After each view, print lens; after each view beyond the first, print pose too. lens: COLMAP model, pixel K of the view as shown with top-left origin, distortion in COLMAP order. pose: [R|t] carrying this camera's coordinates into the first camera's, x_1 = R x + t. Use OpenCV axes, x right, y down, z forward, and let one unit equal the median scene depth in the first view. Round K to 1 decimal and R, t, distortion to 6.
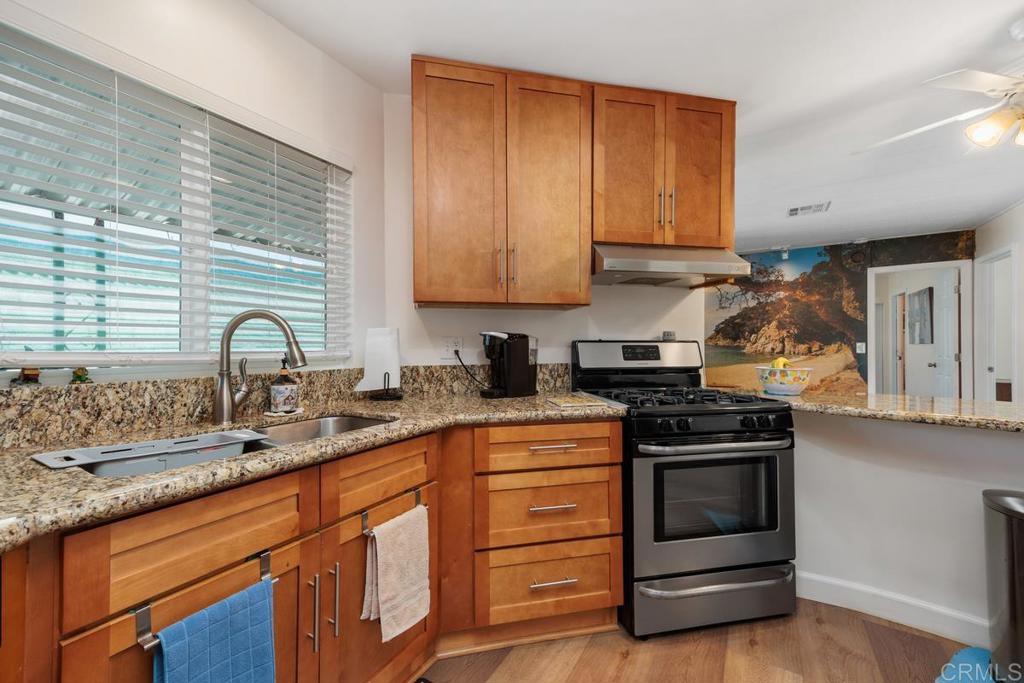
lens RADIAL K [[402.3, 0, 510.6], [0, 402.3, 343.2], [0, 0, 1]] dist [0.021079, 0.000082]
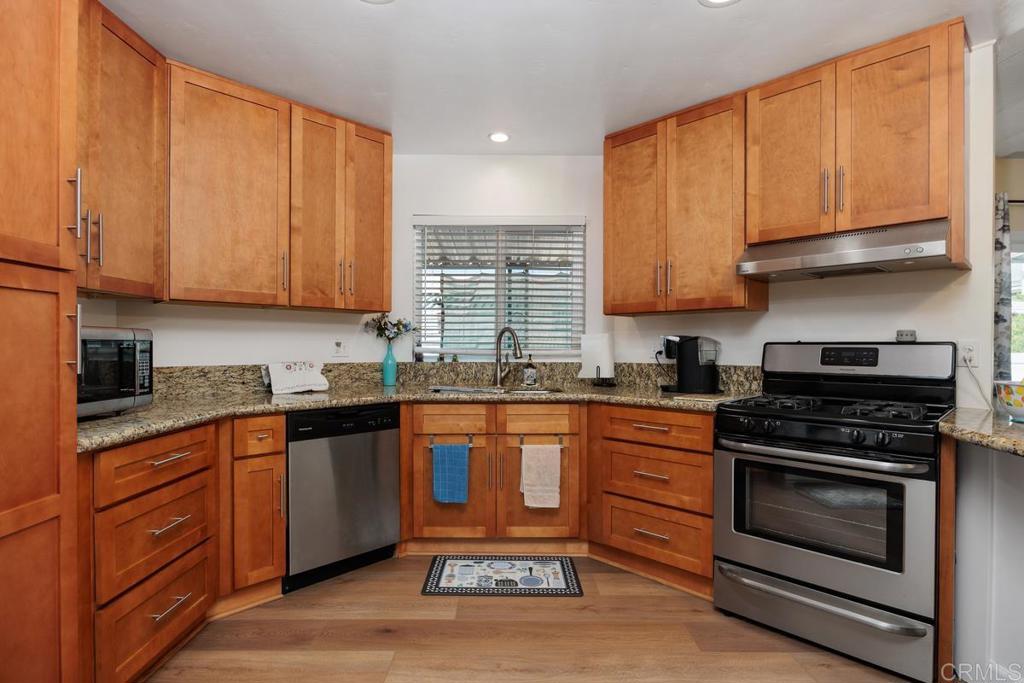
lens RADIAL K [[524.0, 0, 511.2], [0, 524.0, 347.1], [0, 0, 1]] dist [0.000541, 0.002173]
pose [[0.541136, 0.006501, -0.840910, 1.004614], [0.000058, 0.999970, 0.007769, -0.005717], [0.840935, -0.004253, 0.541119, -0.210083]]
